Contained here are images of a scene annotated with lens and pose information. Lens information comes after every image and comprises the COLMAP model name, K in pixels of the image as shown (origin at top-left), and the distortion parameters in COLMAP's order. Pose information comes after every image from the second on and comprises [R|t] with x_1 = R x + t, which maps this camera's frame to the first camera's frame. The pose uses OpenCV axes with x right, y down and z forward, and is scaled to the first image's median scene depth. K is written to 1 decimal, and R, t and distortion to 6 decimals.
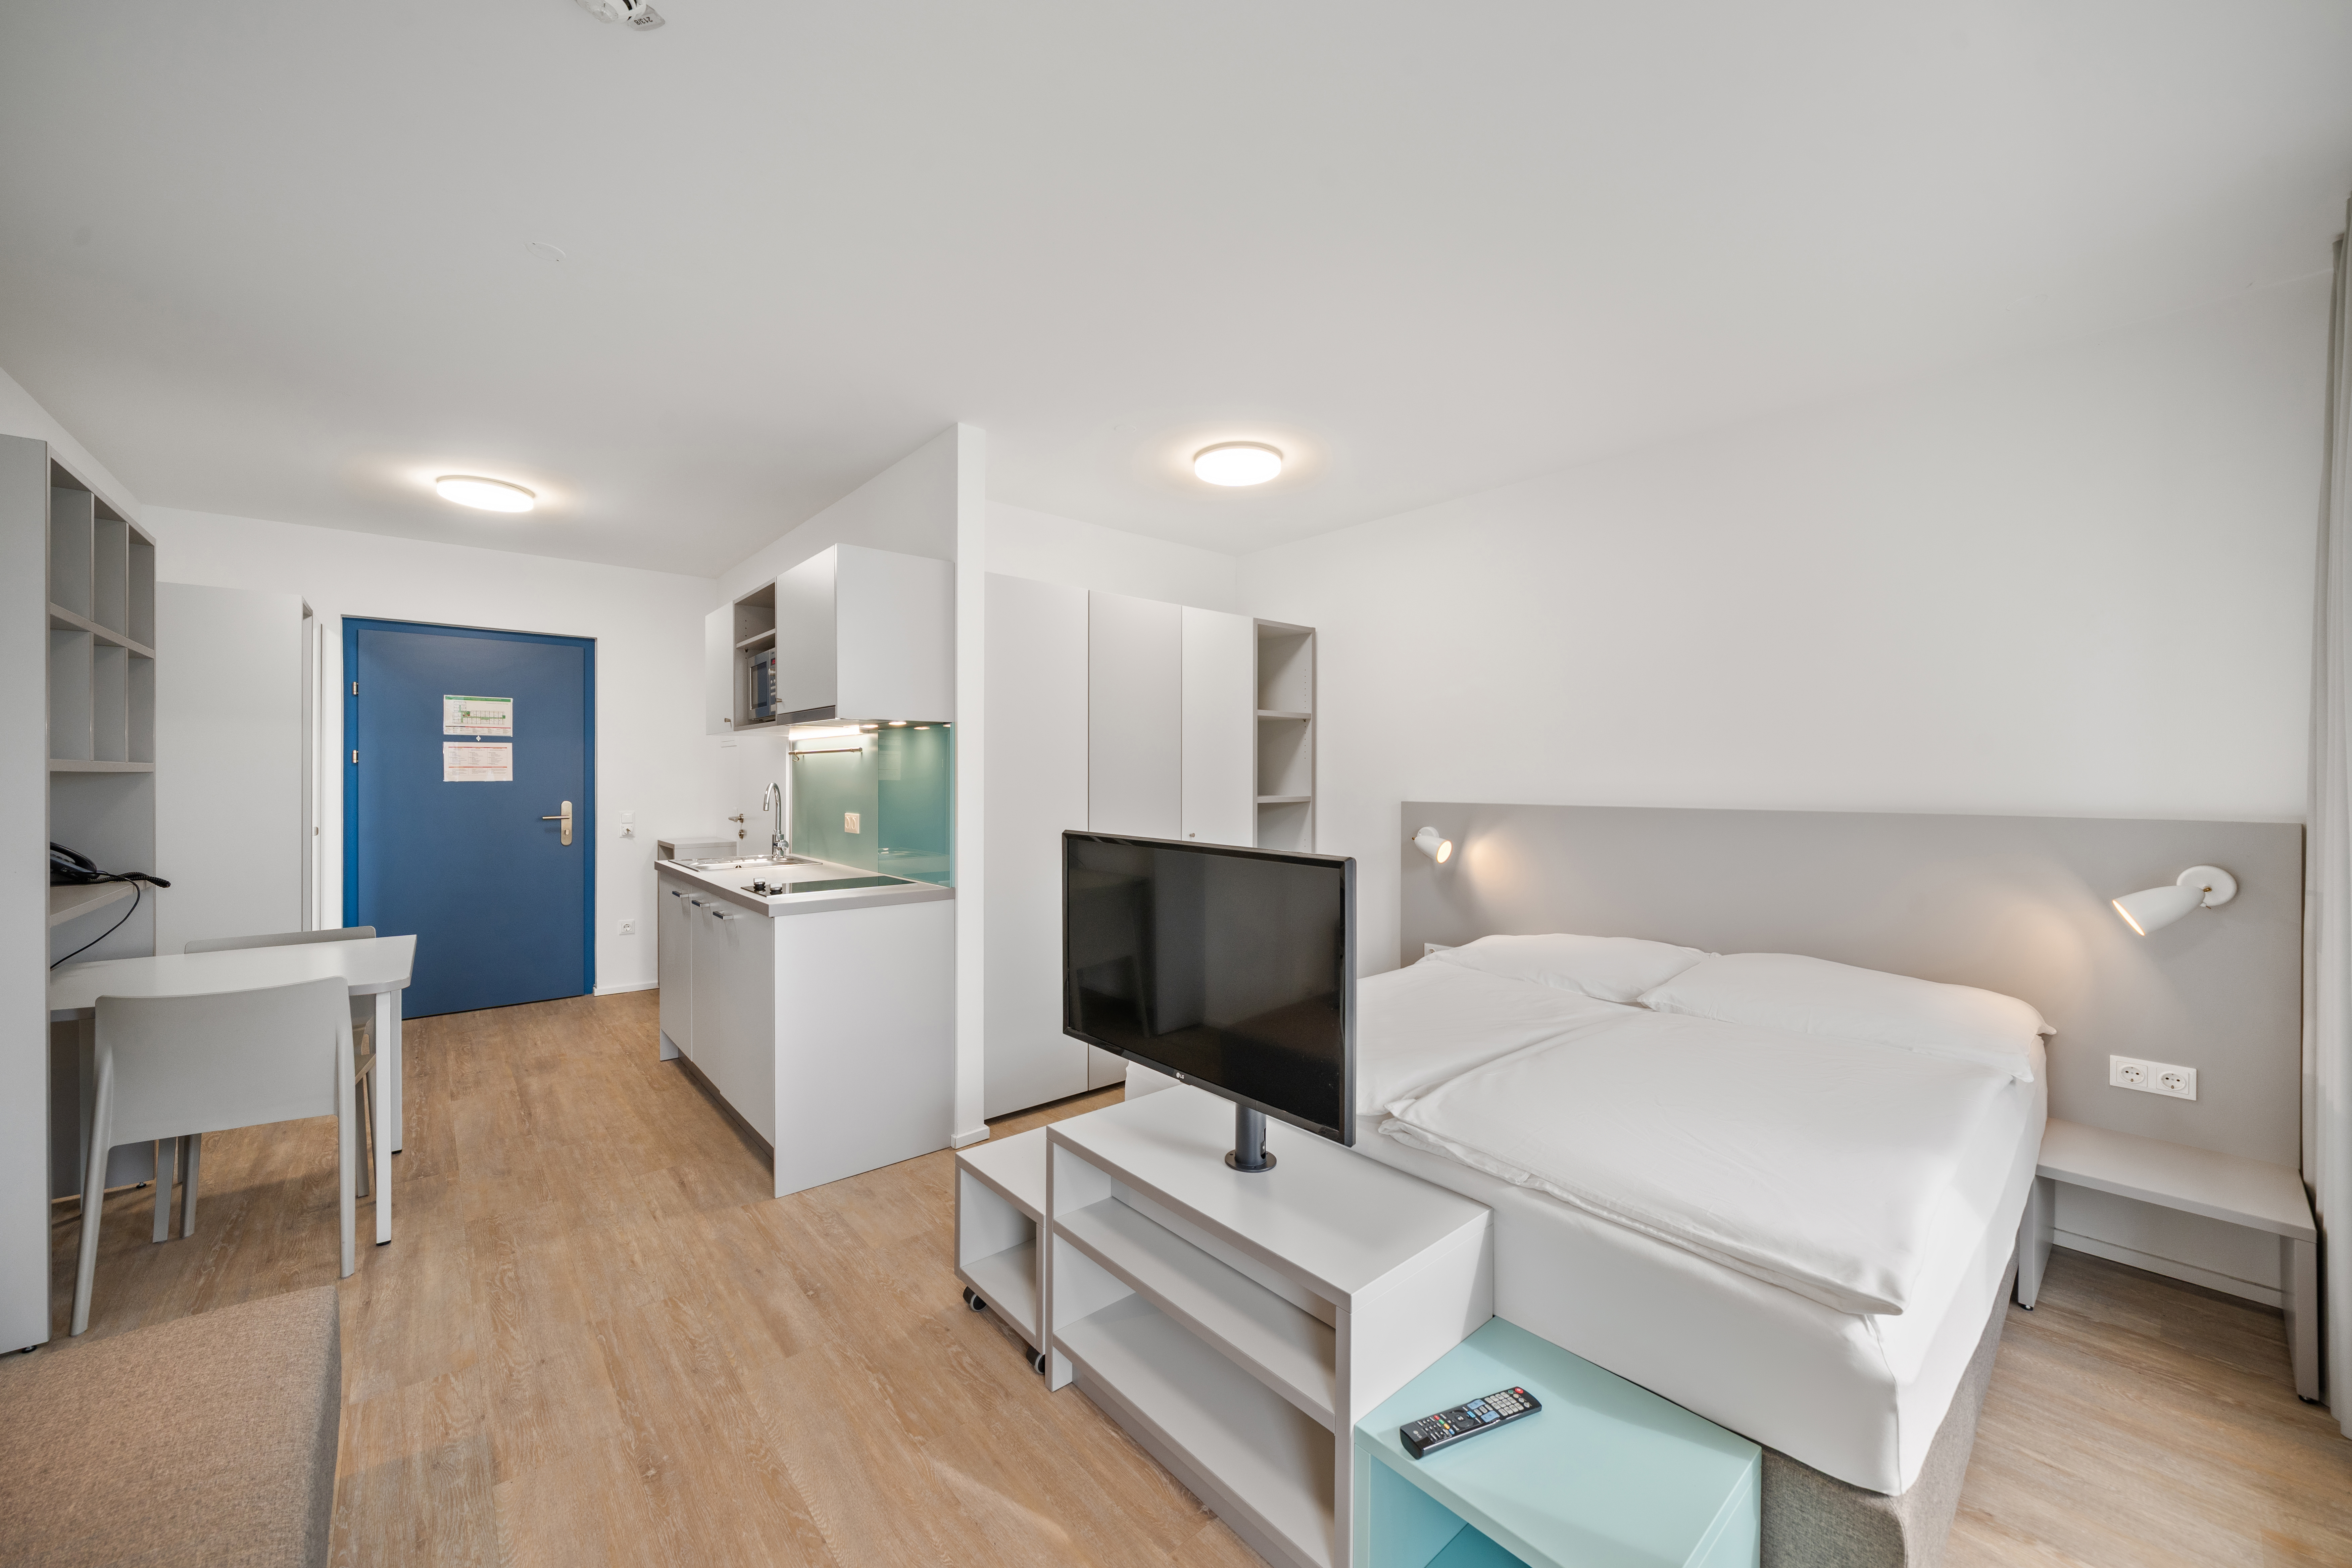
lens RADIAL K [[888.4, 0, 1162.0], [0, 888.4, 778.3], [0, 0, 1]] dist [-0.001319, -0.000118]
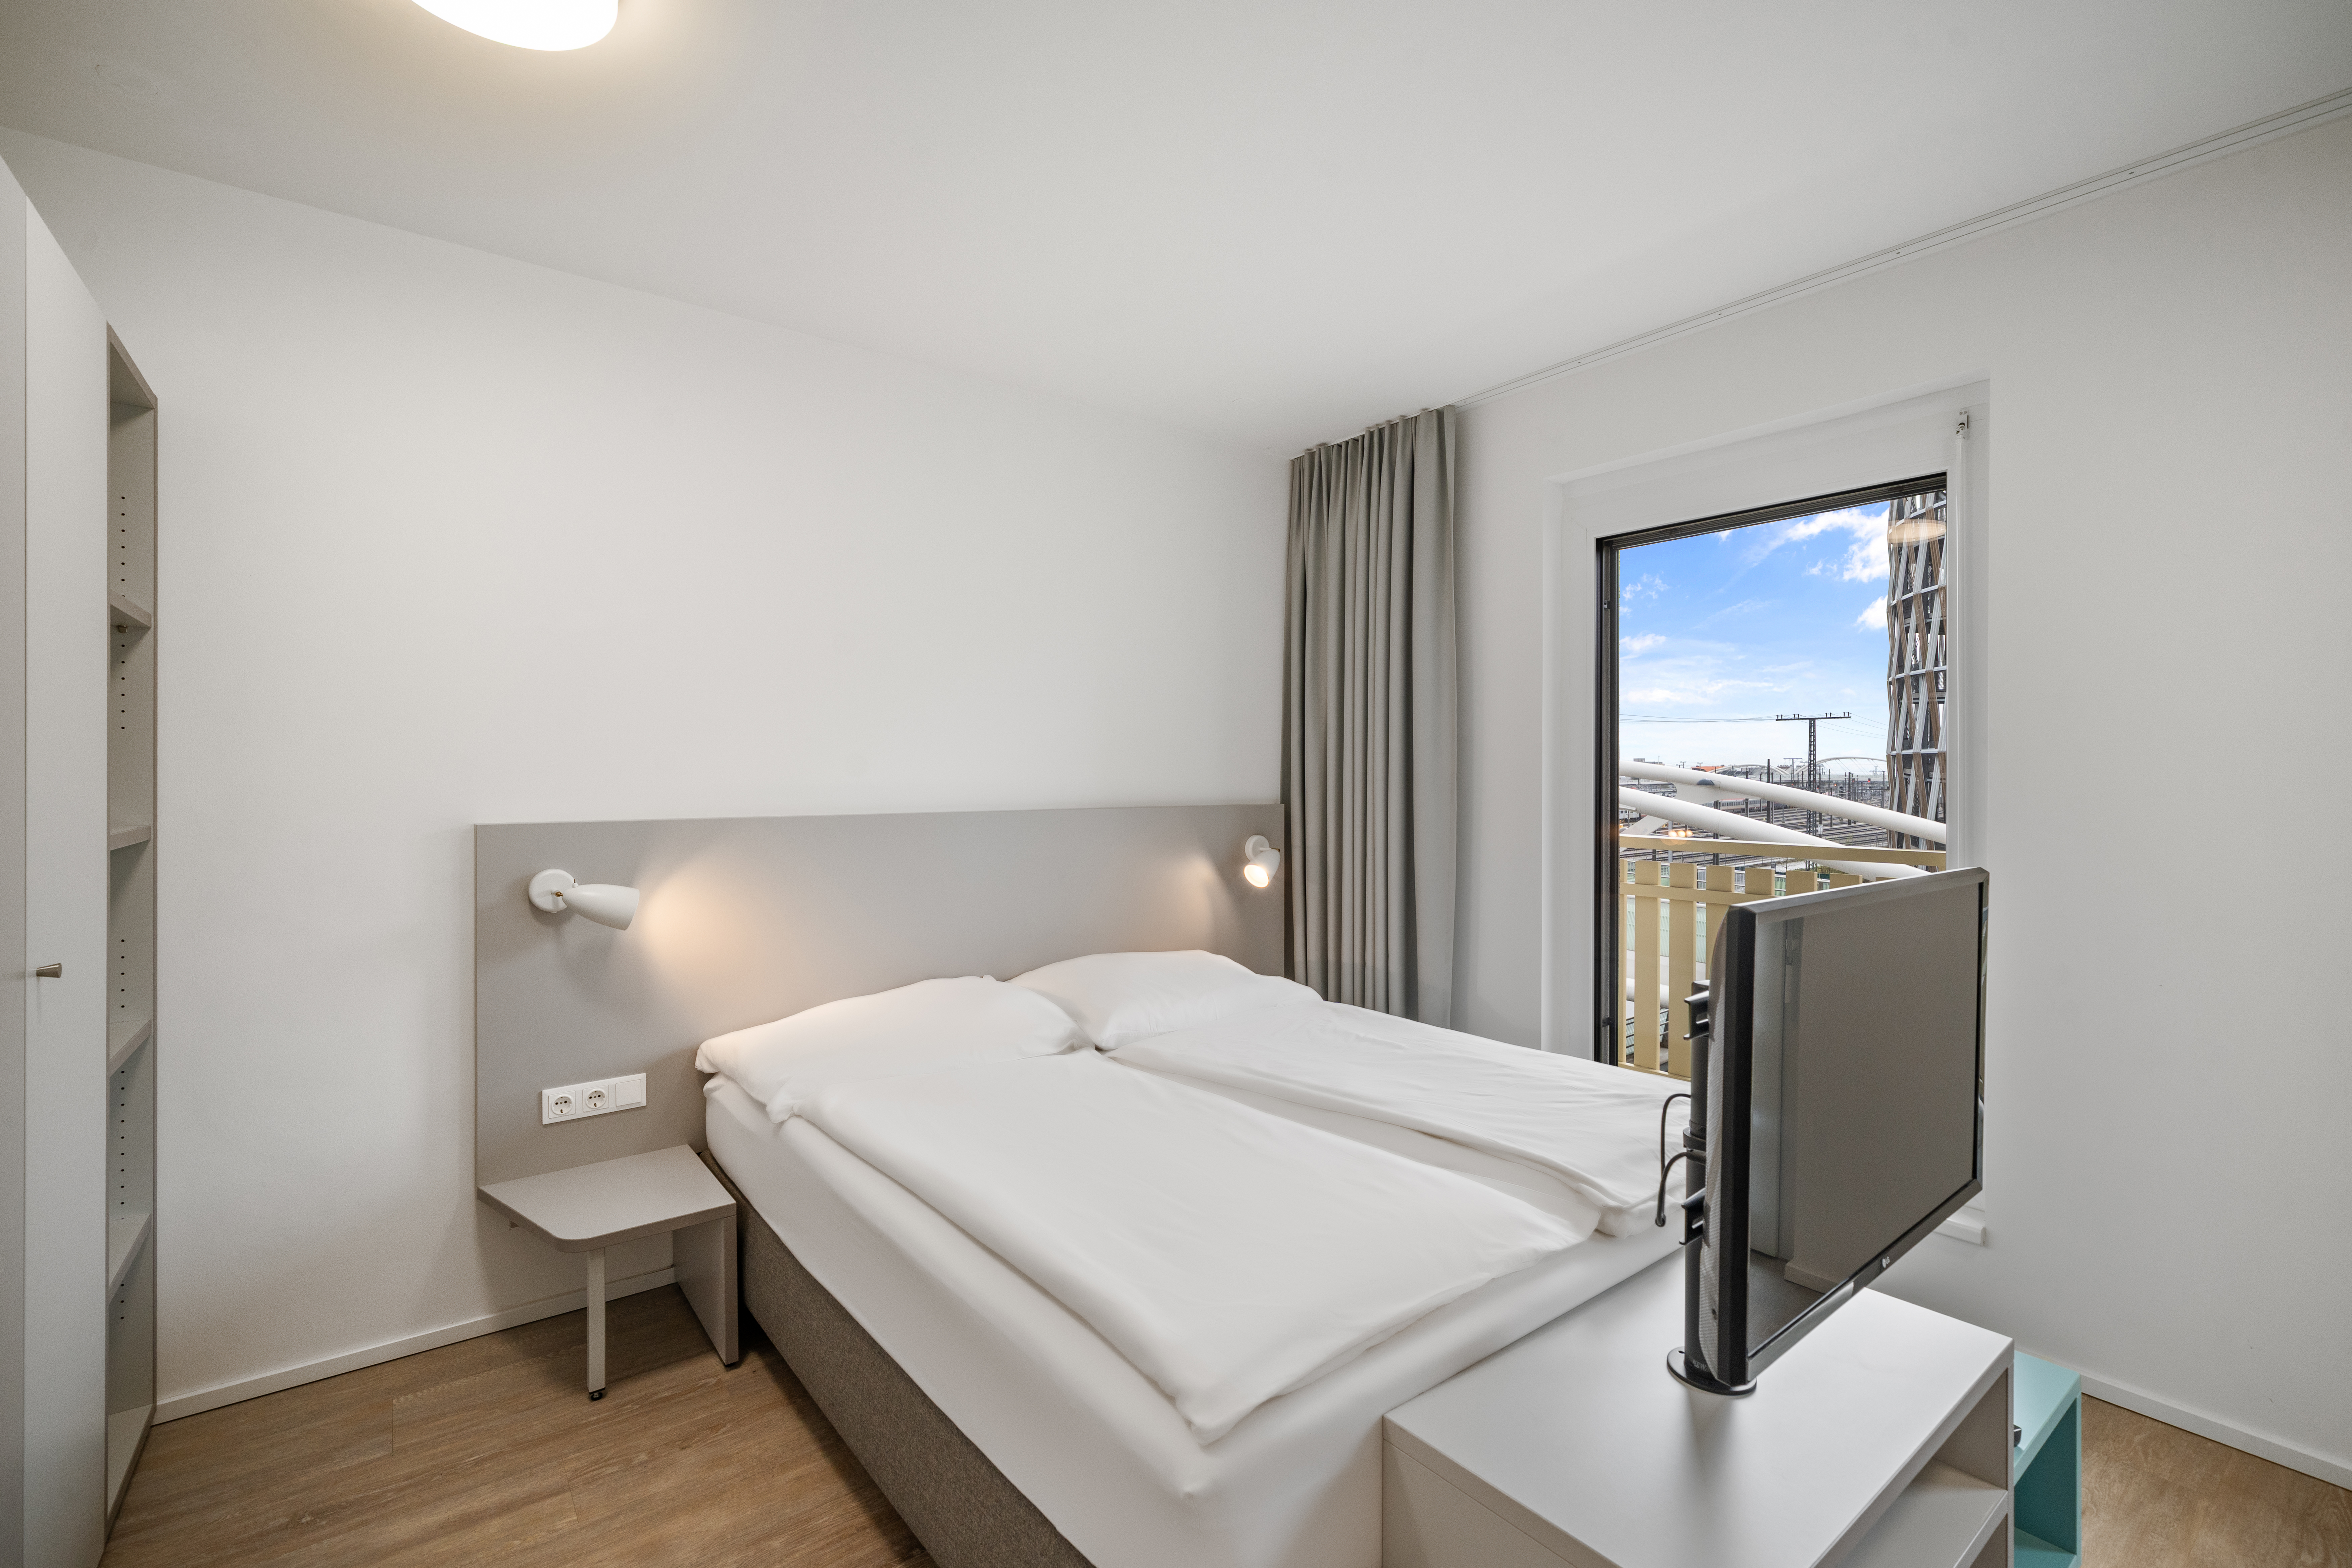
lens RADIAL K [[1043.0, 0, 1181.9], [0, 1043.0, 775.0], [0, 0, 1]] dist [0.001025, 0.000174]
pose [[0.046041, -0.003082, 0.998935, -0.535035], [0.000847, 0.999995, 0.003046, -0.004151], [-0.998939, 0.000706, 0.046043, 1.043227]]
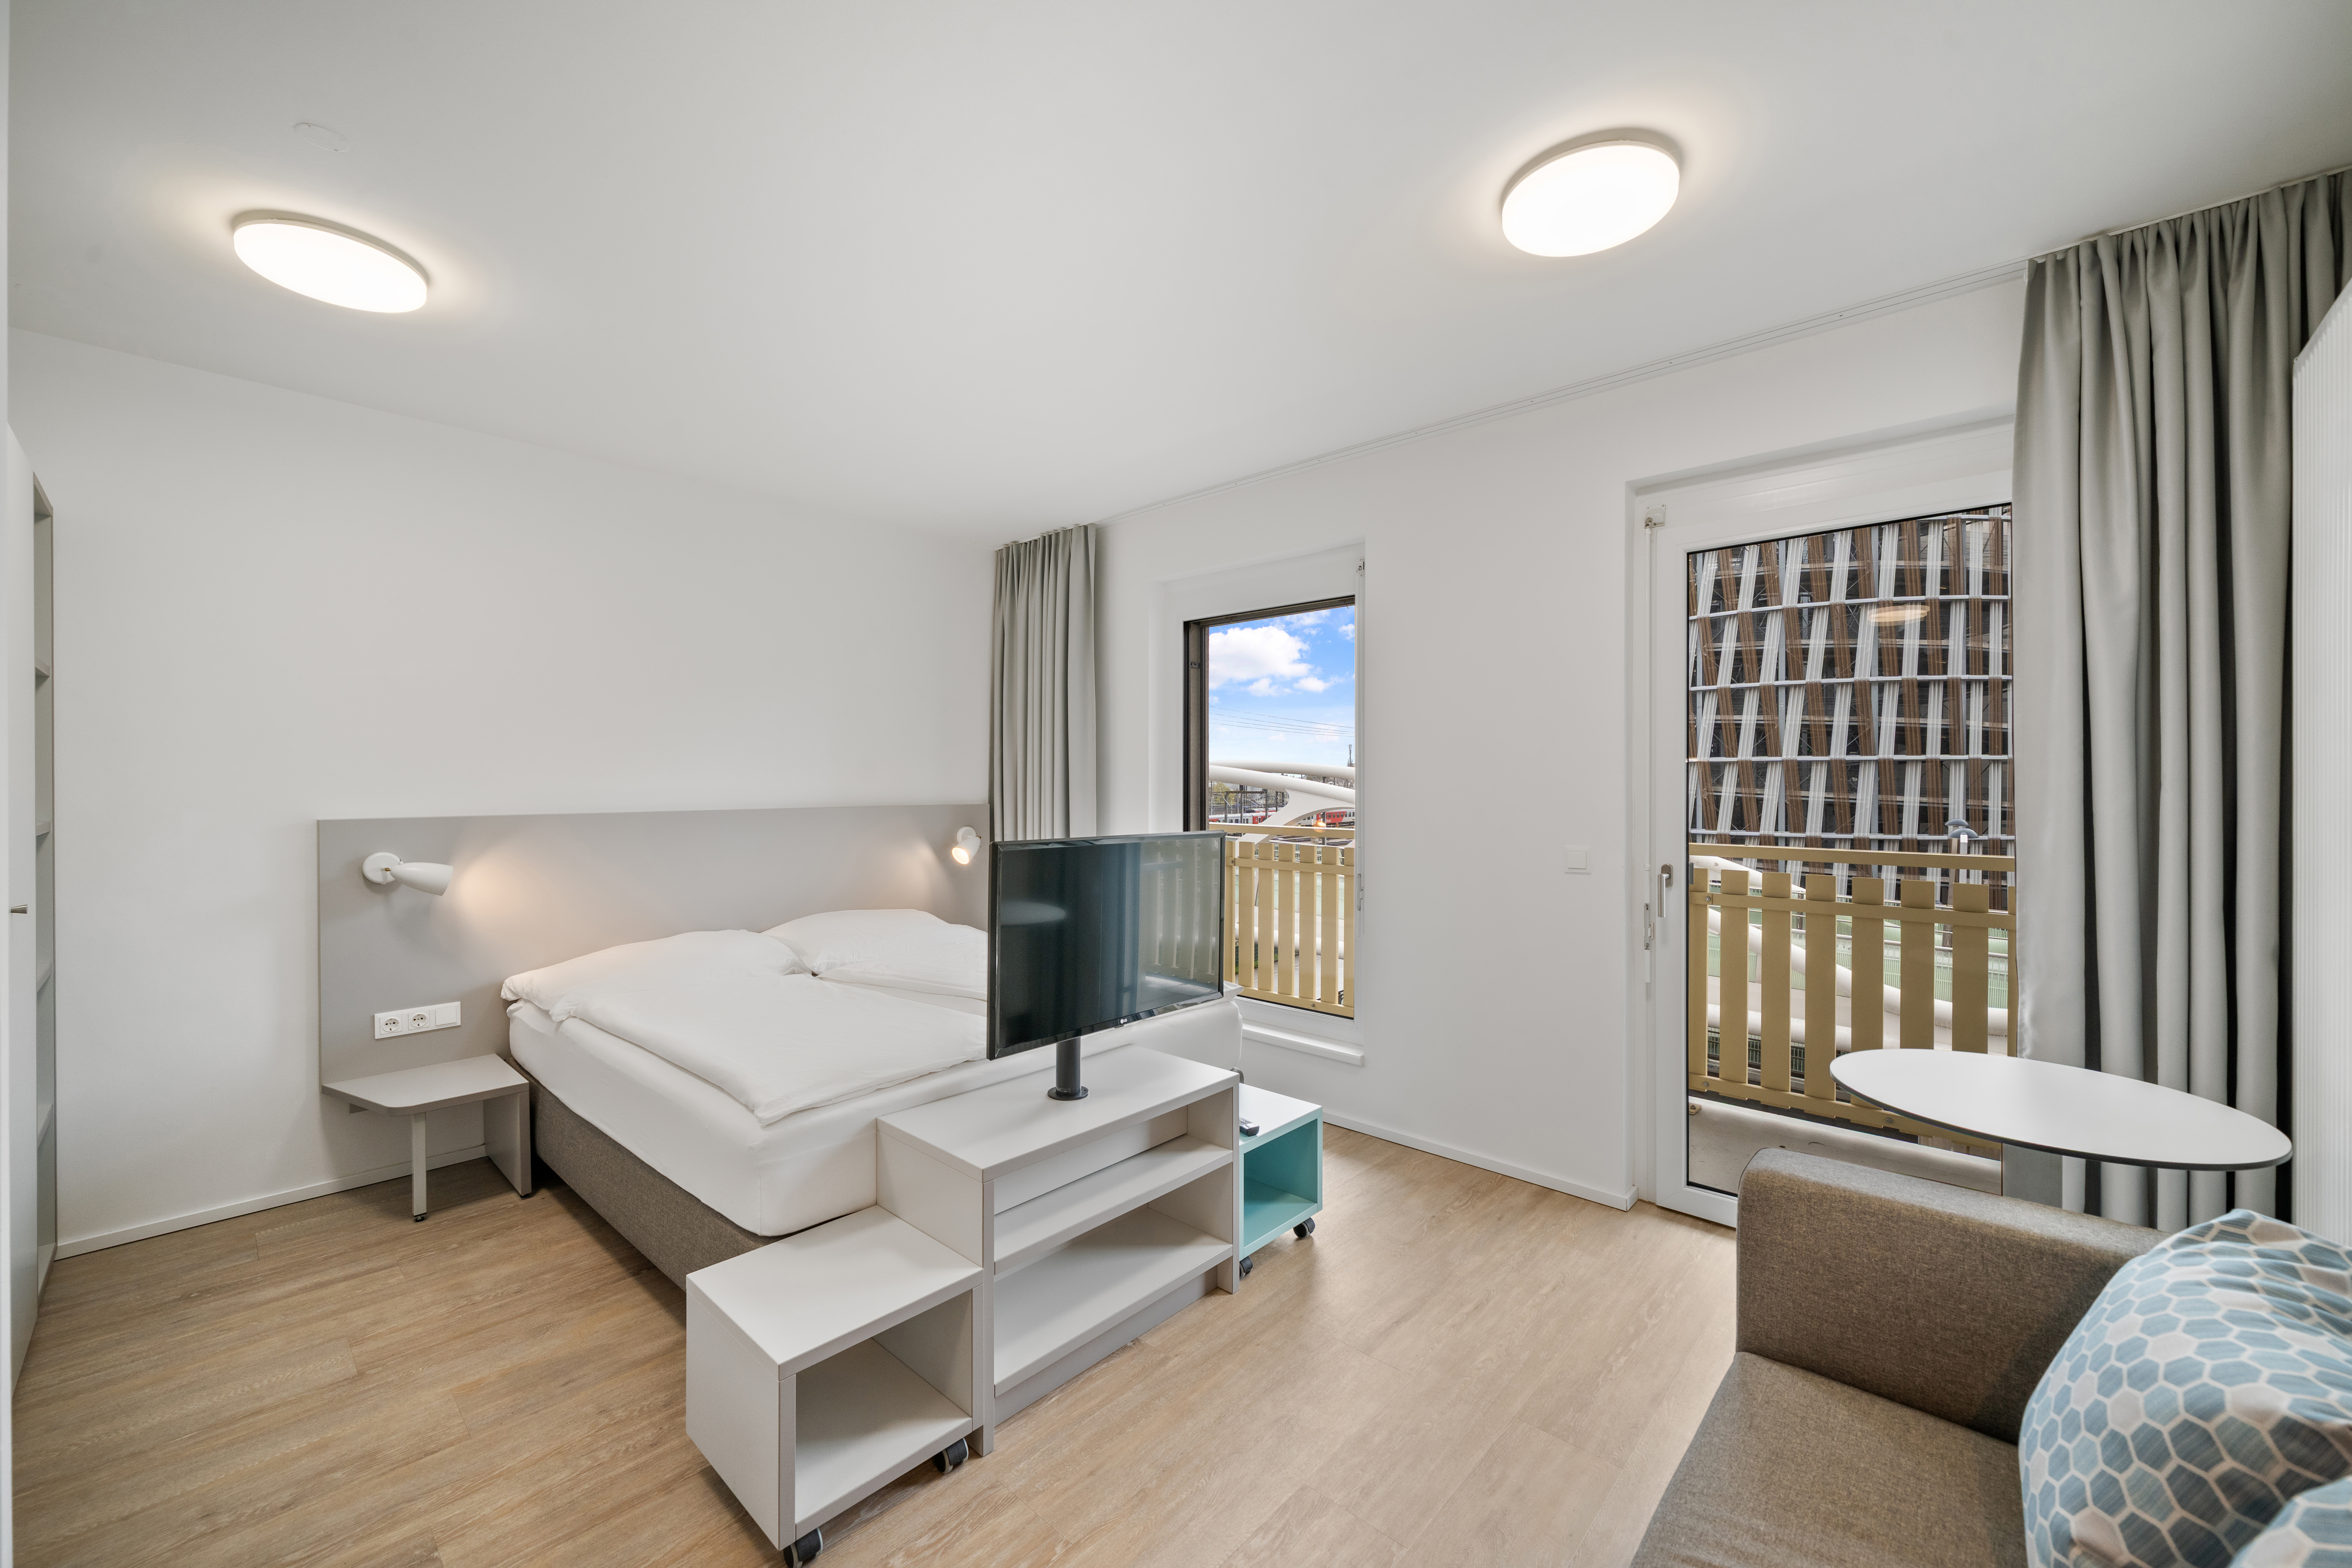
lens RADIAL K [[915.3, 0, 1176.0], [0, 915.3, 784.0], [0, 0, 1]] dist [-0.000815, -0.000062]
pose [[-0.127358, -0.006205, 0.991837, -0.922733], [0.002292, 0.999976, 0.006550, -0.006947], [-0.991854, 0.003107, -0.127340, 0.787622]]
